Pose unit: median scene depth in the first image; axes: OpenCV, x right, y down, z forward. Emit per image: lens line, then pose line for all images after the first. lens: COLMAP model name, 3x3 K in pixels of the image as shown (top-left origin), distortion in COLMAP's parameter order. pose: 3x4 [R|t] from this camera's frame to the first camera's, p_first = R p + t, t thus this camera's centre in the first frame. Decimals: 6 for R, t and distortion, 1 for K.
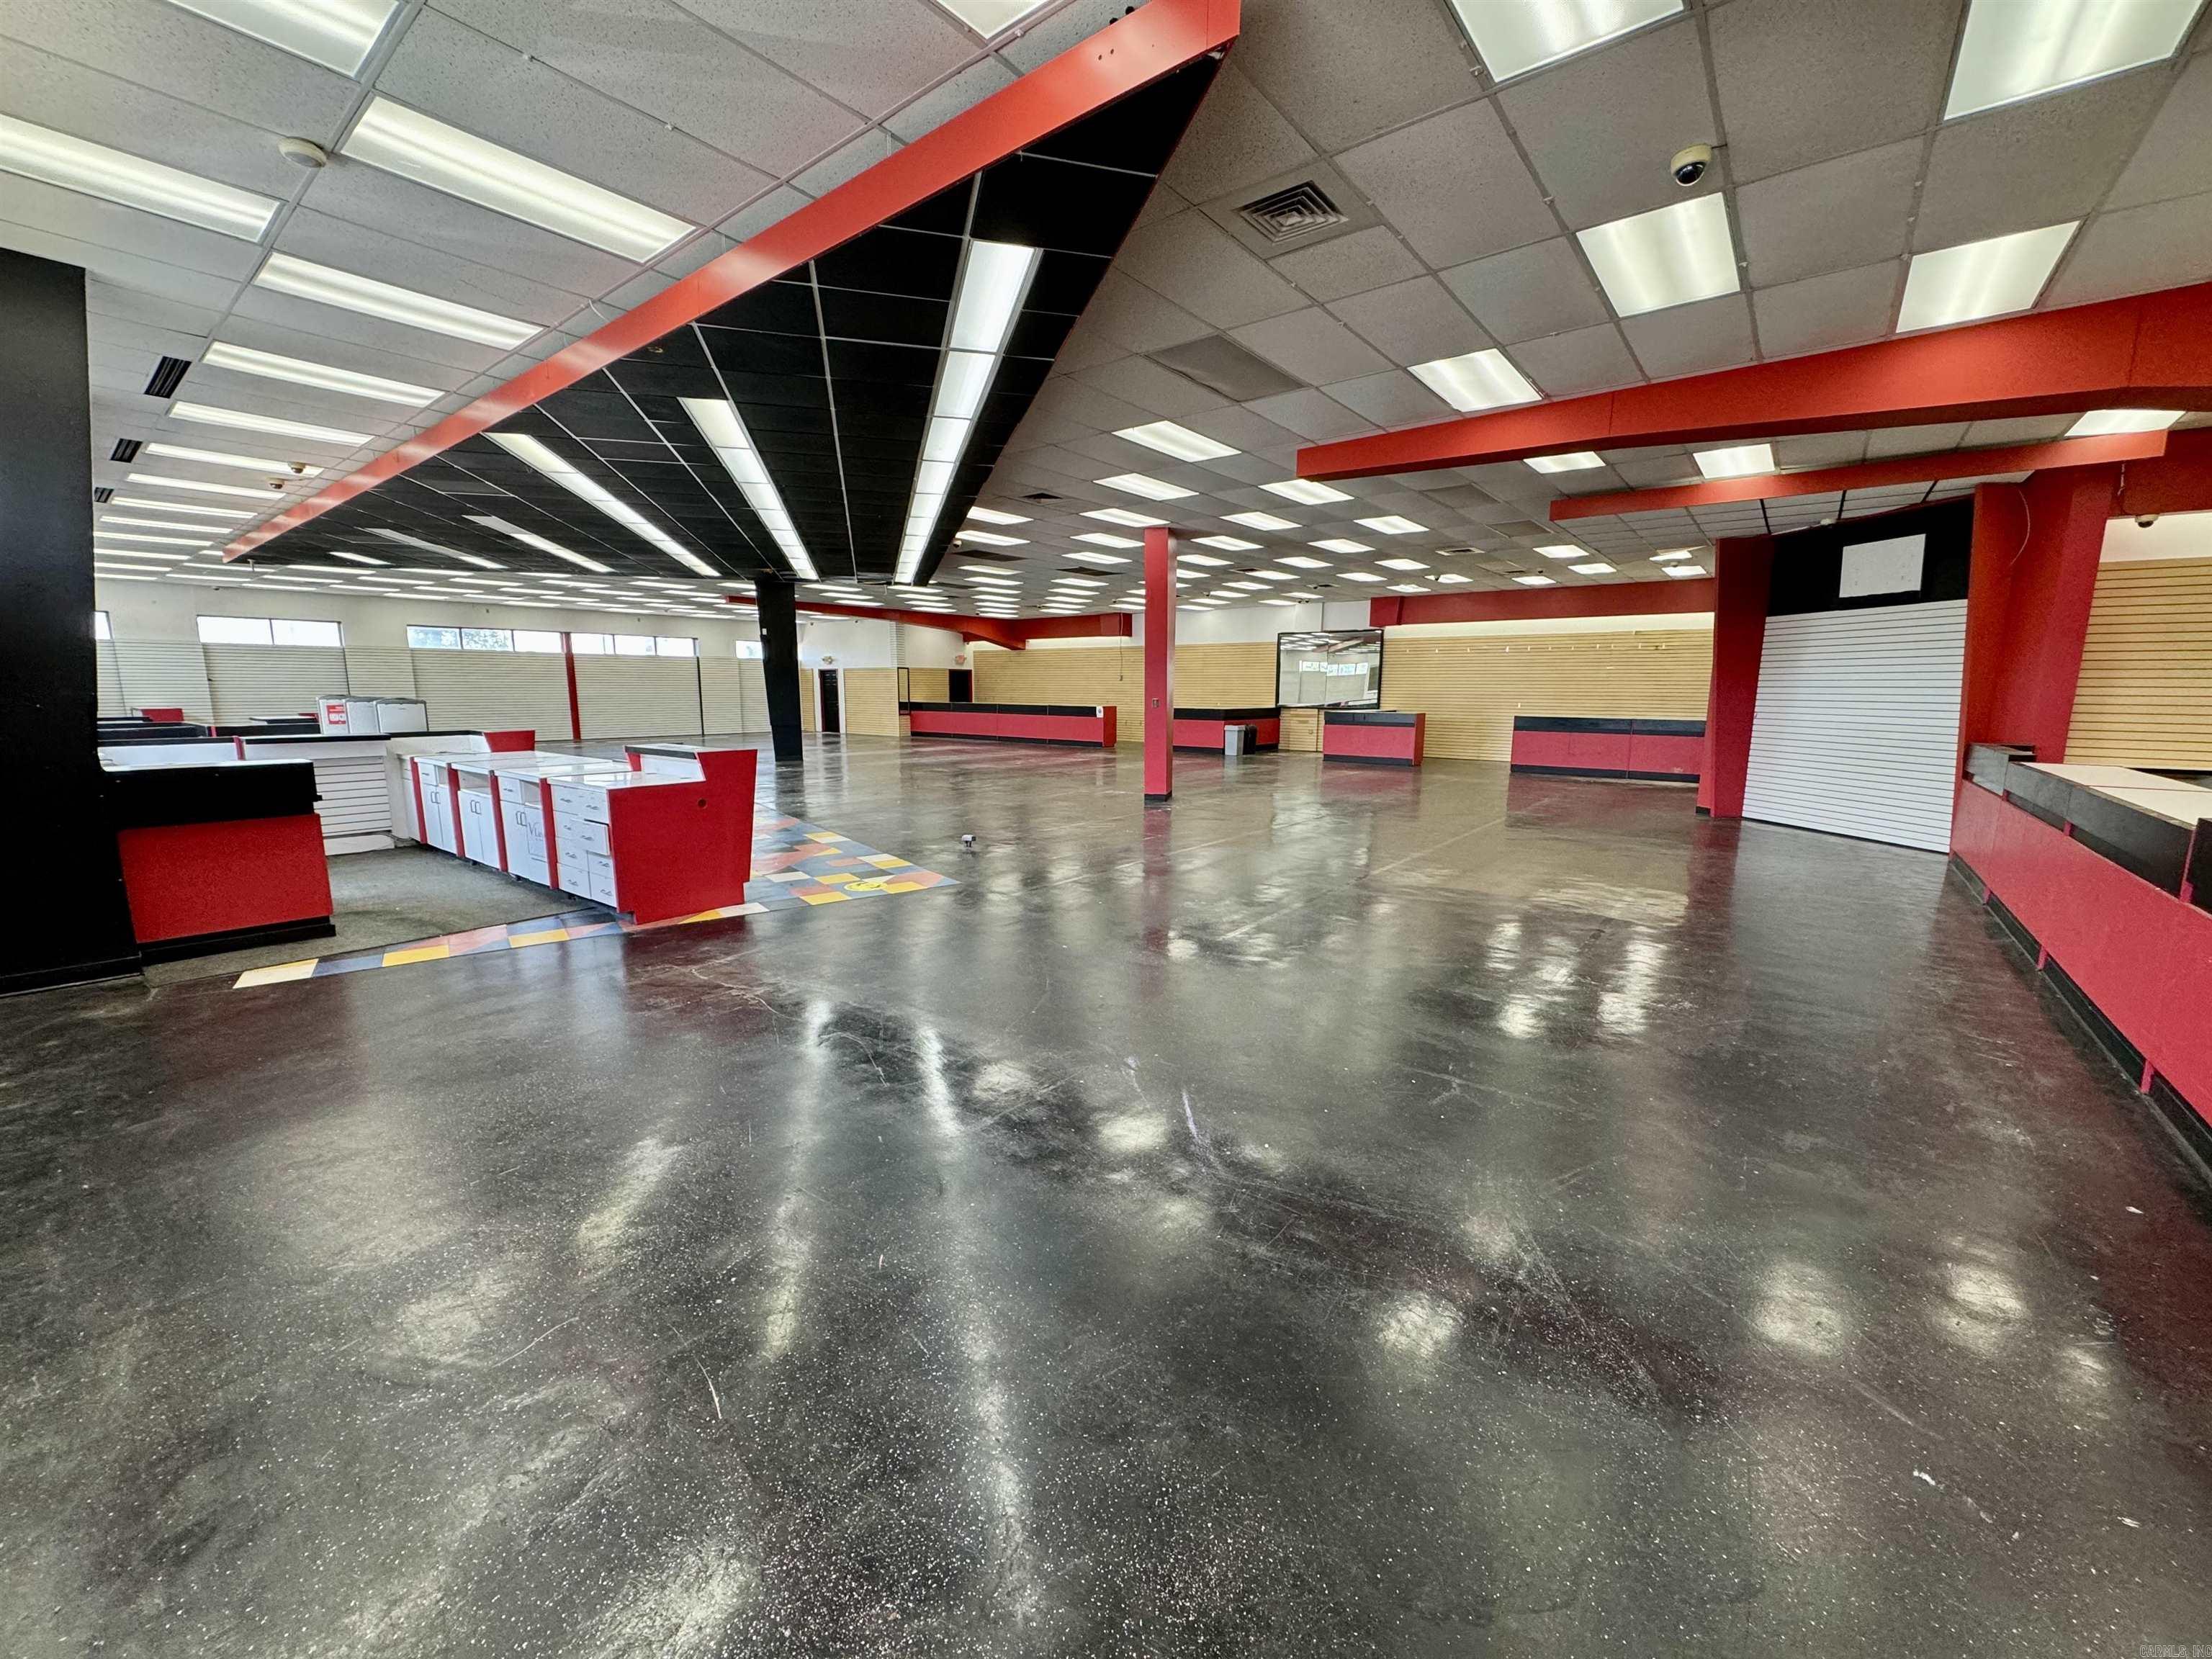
lens RADIAL K [[877.8, 0, 1105.0], [0, 877.8, 830.9], [0, 0, 1]] dist [0.001505, 0.000257]
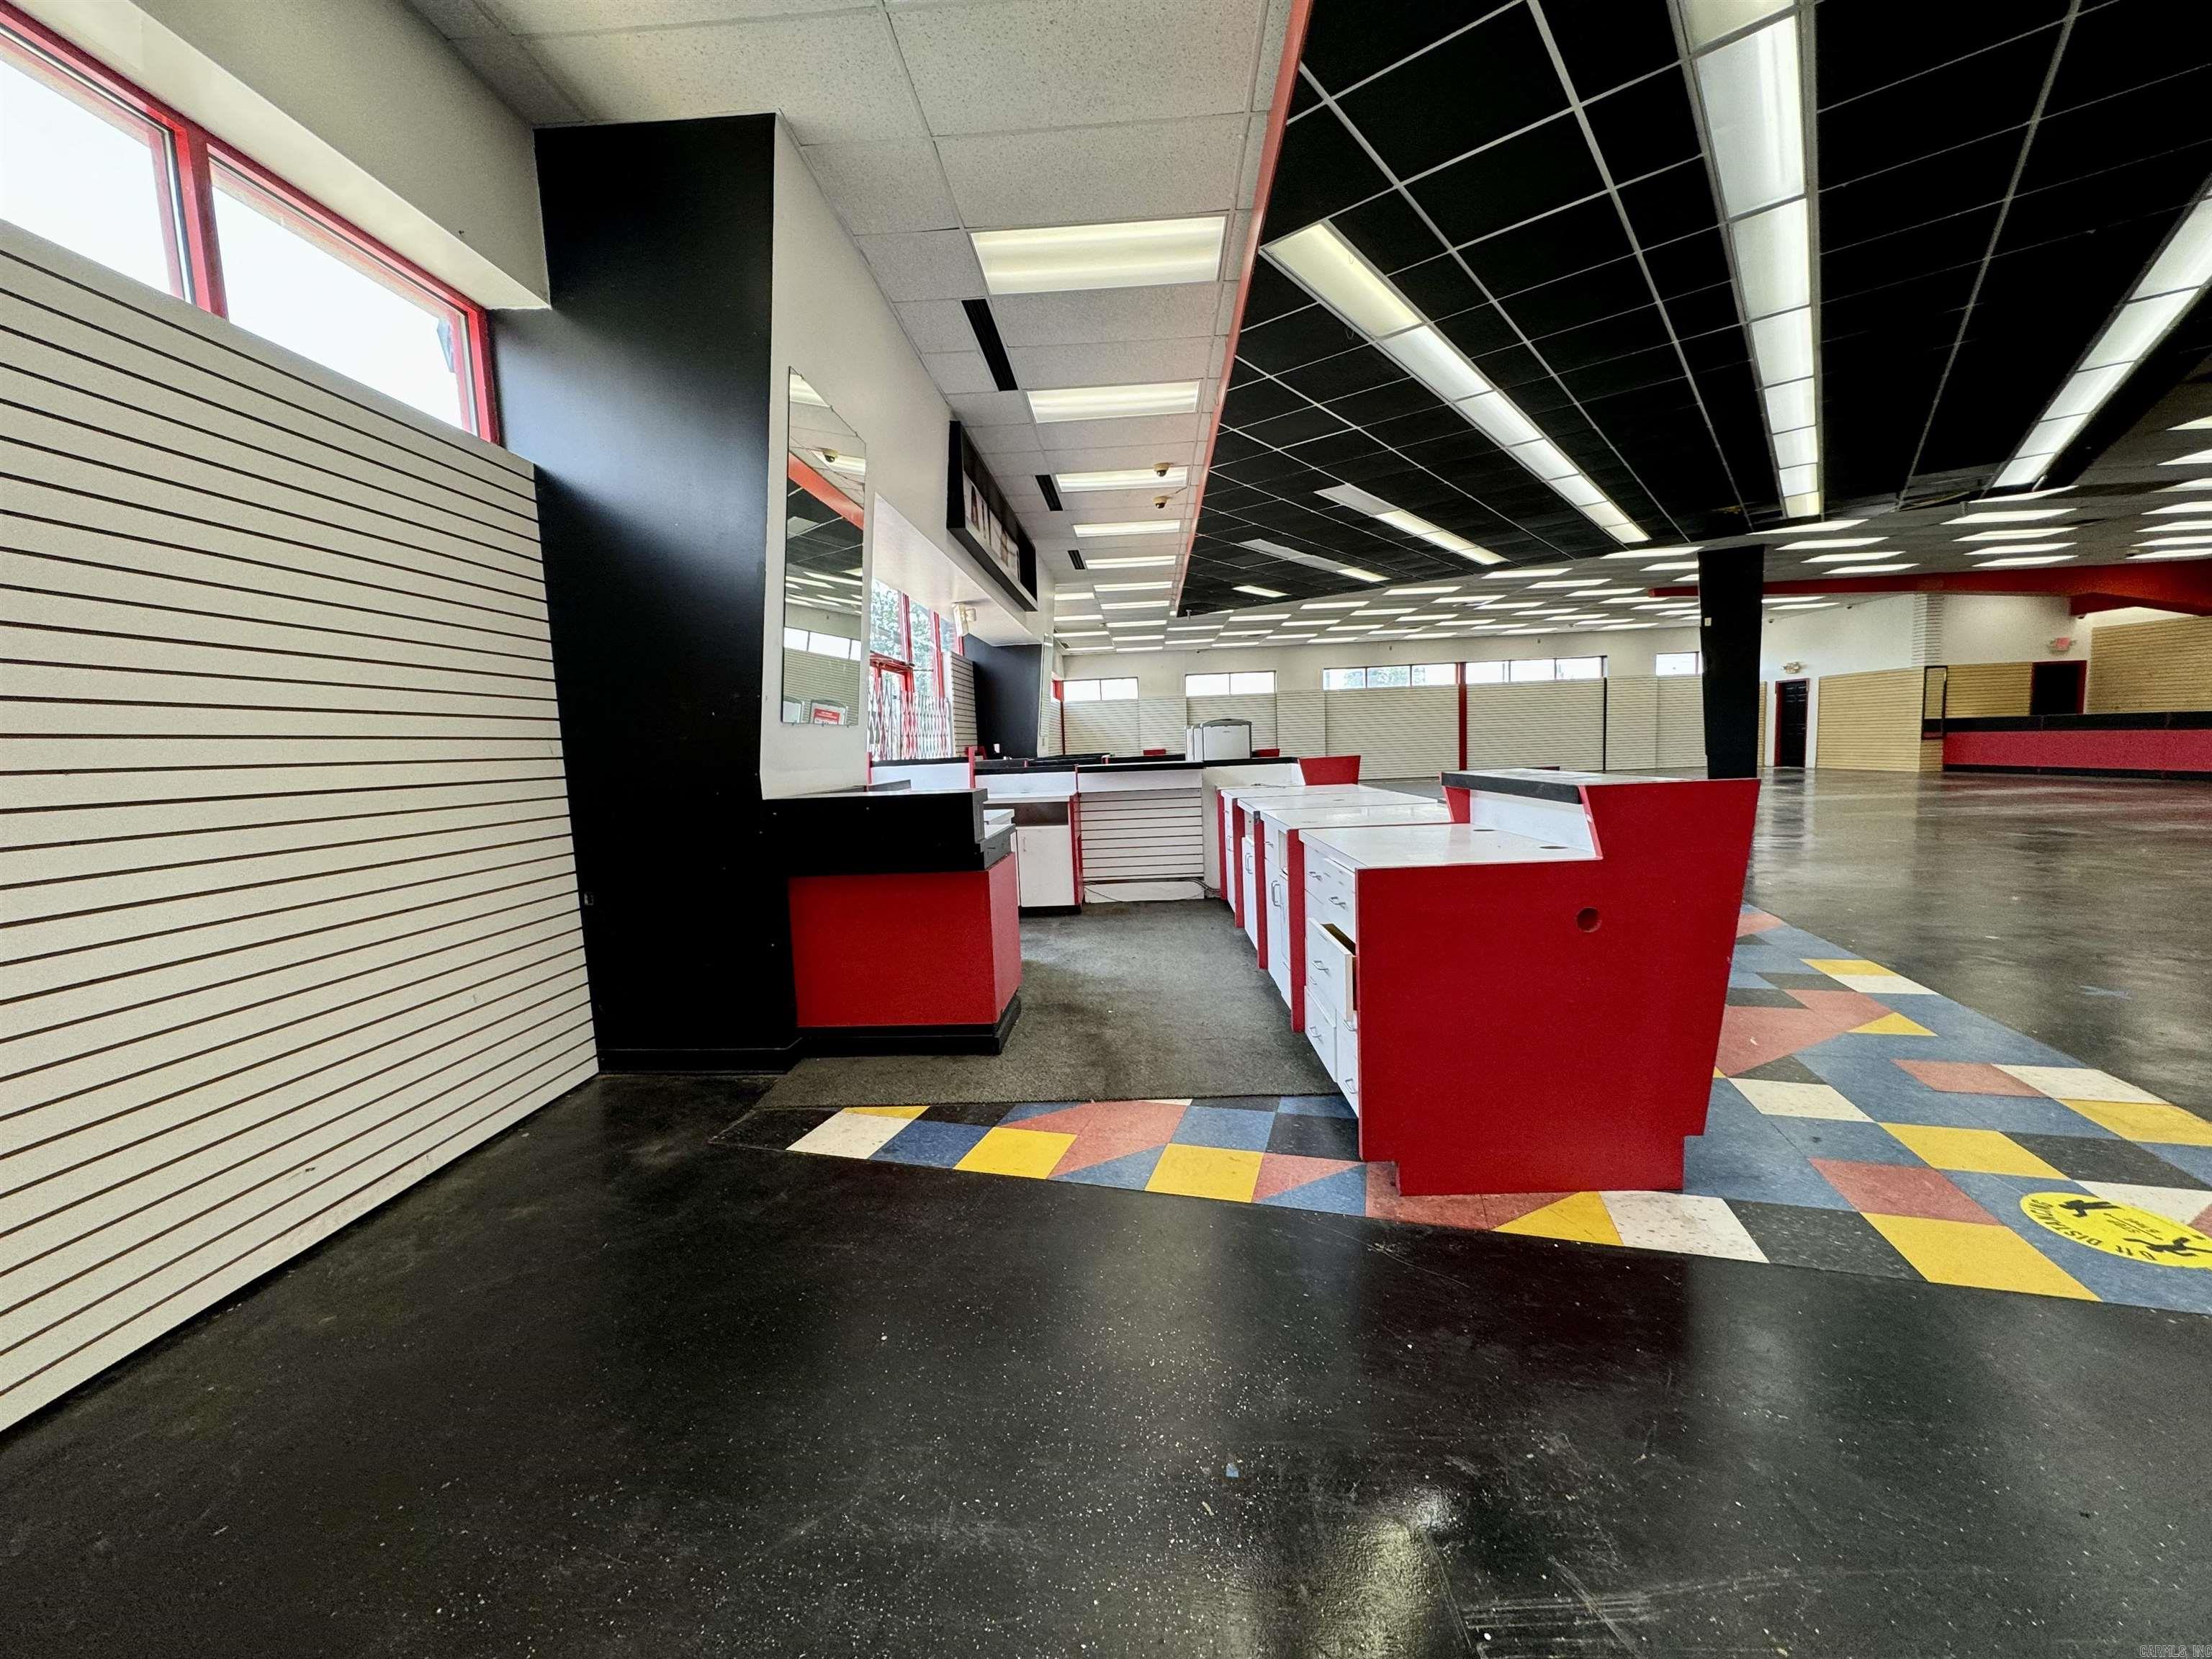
lens RADIAL K [[877.8, 0, 1102.1], [0, 877.8, 829.6], [0, 0, 1]] dist [0.001505, 0.000257]
pose [[0.585371, 0.050709, -0.809178, -0.071653], [-0.087712, 0.996145, -0.001027, -0.013317], [0.806007, 0.071576, 0.587562, 0.156974]]
